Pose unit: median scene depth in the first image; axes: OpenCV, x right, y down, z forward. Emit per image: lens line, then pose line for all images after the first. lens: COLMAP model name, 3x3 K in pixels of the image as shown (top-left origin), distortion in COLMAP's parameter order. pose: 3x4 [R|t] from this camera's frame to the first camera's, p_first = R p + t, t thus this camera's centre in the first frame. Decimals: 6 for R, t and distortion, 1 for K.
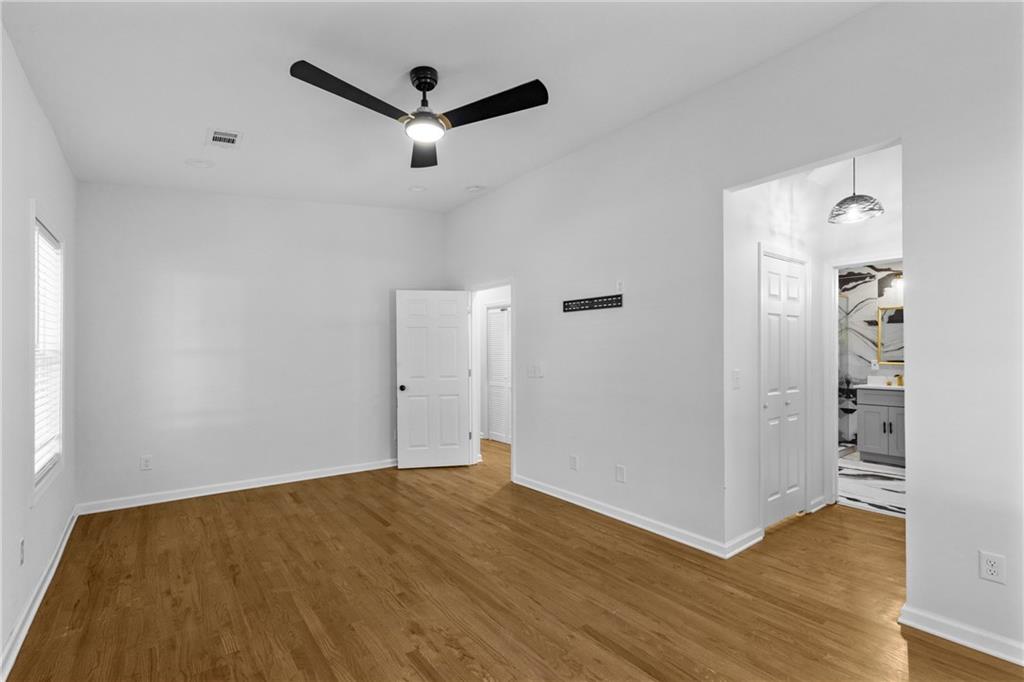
lens RADIAL K [[471.5, 0, 507.9], [0, 471.5, 348.0], [0, 0, 1]] dist [-0.000061, -0.000172]
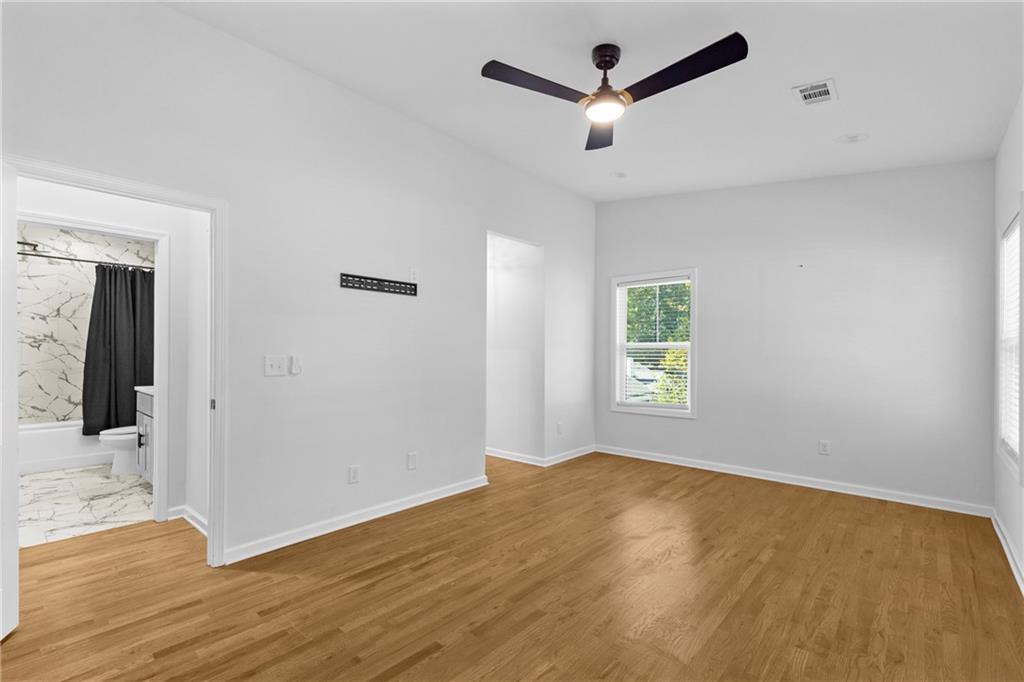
lens RADIAL K [[471.5, 0, 506.8], [0, 471.5, 345.6], [0, 0, 1]] dist [-0.000061, -0.000172]
pose [[-0.201489, 0.010637, 0.979433, -0.795244], [-0.008842, 0.999881, -0.012678, 0.031372], [-0.979451, -0.011215, -0.201371, 1.012661]]
